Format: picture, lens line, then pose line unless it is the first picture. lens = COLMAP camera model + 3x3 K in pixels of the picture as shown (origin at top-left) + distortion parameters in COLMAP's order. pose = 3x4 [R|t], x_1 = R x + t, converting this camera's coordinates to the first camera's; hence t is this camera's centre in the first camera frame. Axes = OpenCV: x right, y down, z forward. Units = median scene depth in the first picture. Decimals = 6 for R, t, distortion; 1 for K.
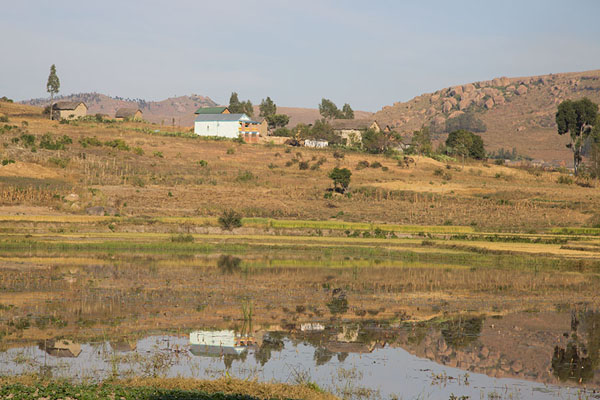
lens RADIAL K [[1789.1, 0, 299.5], [0, 1789.1, 199.6], [0, 0, 1]] dist [1.096663, 0.000000]
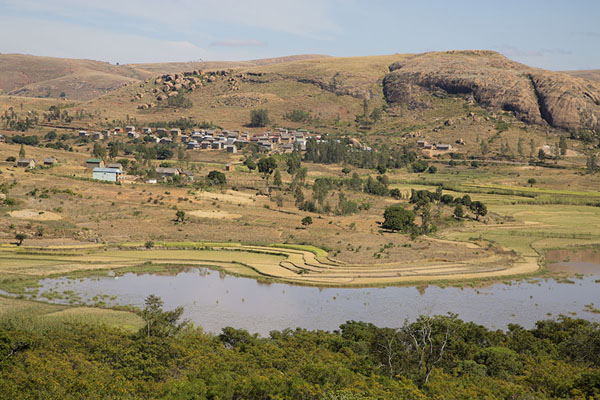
lens RADIAL K [[1473.5, 0, 300.1], [0, 1473.5, 200.2], [0, 0, 1]] dist [0.025109, 0.000000]
pose [[0.978936, -0.013158, 0.203741, -0.069800], [-0.004016, 0.996487, 0.083651, -0.062374], [-0.204126, -0.082707, 0.975445, -0.299777]]
